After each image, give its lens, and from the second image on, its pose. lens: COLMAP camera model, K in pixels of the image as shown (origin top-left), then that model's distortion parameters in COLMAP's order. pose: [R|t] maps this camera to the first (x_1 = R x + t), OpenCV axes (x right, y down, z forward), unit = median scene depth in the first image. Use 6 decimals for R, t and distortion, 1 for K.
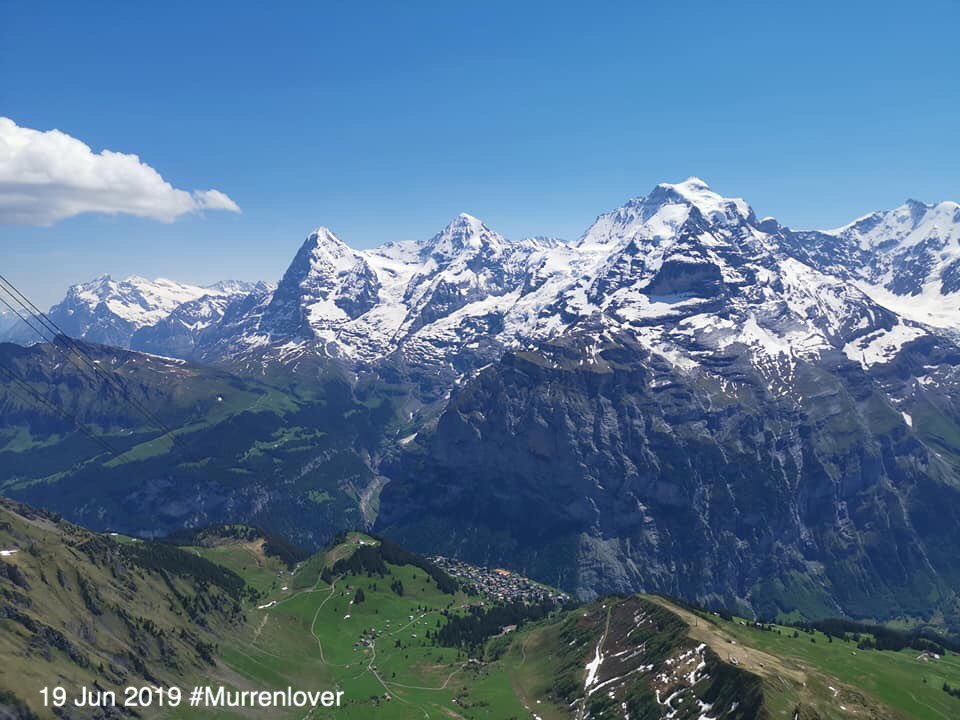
lens RADIAL K [[802.6, 0, 461.2], [0, 802.6, 359.1], [0, 0, 1]] dist [0.100347, -0.136701]
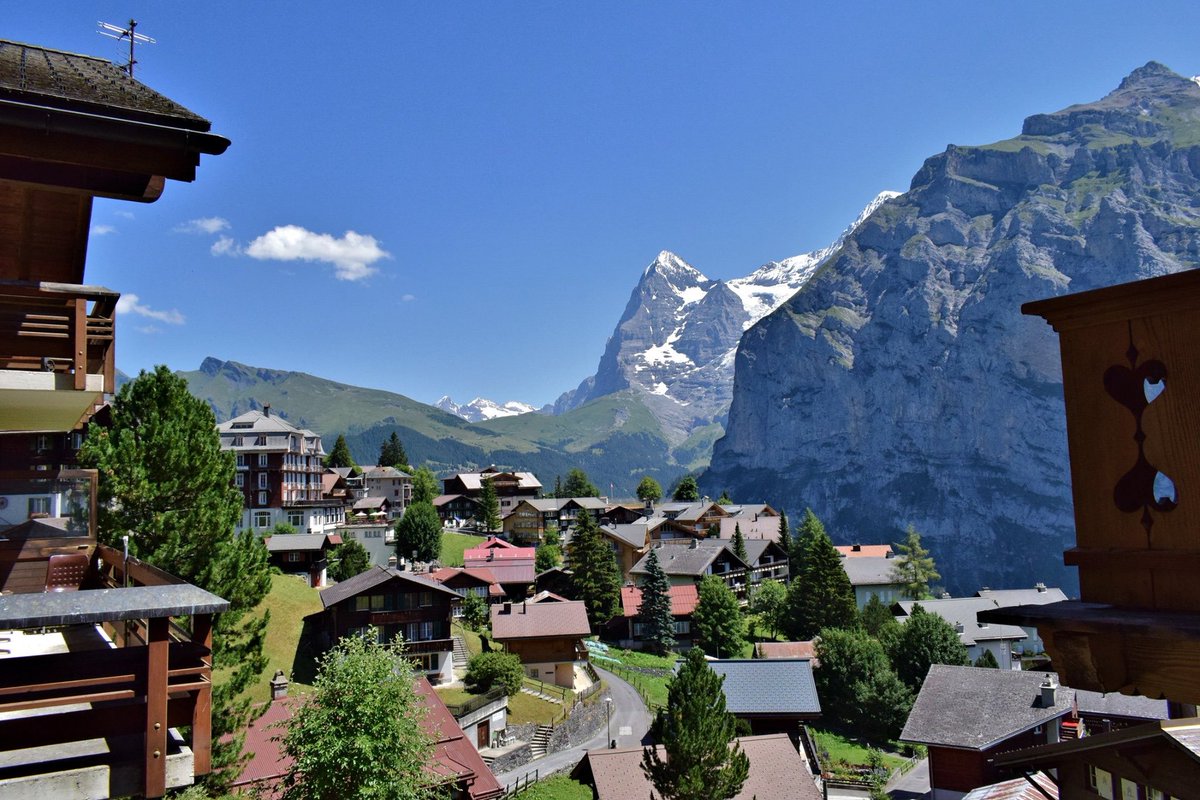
lens RADIAL K [[925.7, 0, 600.0], [0, 925.7, 400.0], [0, 0, 1]] dist [-0.006147, -0.001124]
pose [[0.938633, -0.060345, -0.339598, 0.052539], [-0.000363, 0.984403, -0.175927, 0.170148], [0.344918, 0.165254, 0.923971, 0.581099]]
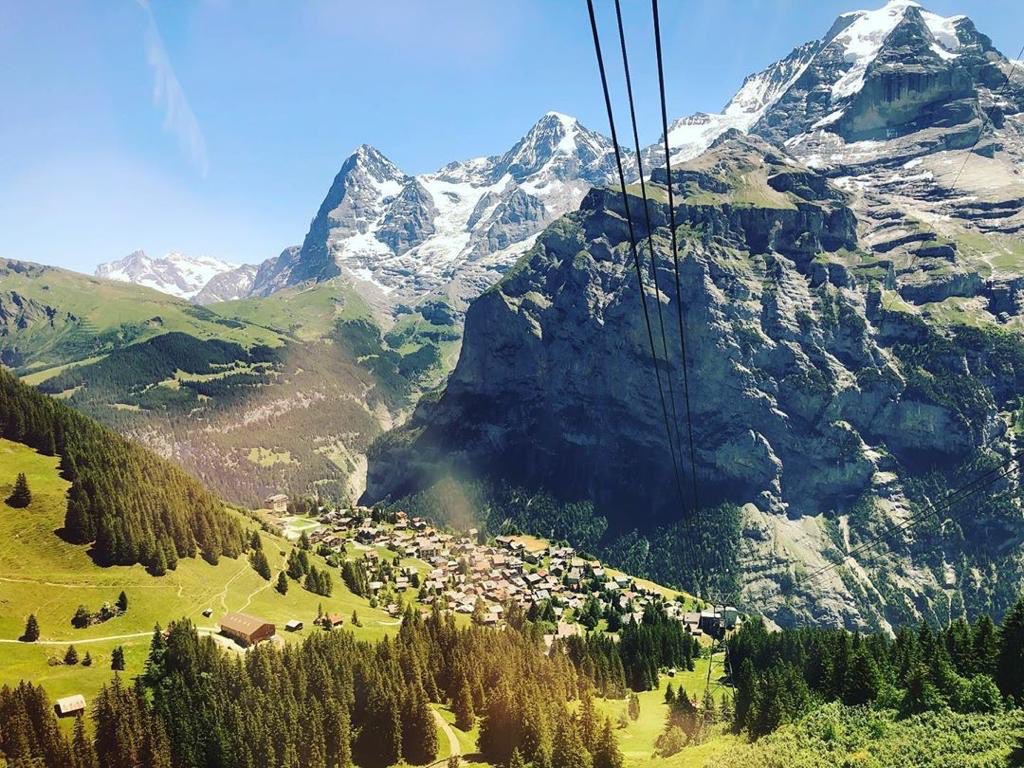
lens RADIAL K [[856.2, 0, 492.0], [0, 856.2, 383.1], [0, 0, 1]] dist [0.100347, -0.136701]
pose [[0.994829, -0.012528, -0.100791, 0.046117], [0.011823, 0.999901, -0.007588, 0.126487], [0.100876, 0.006358, 0.994879, 0.410426]]
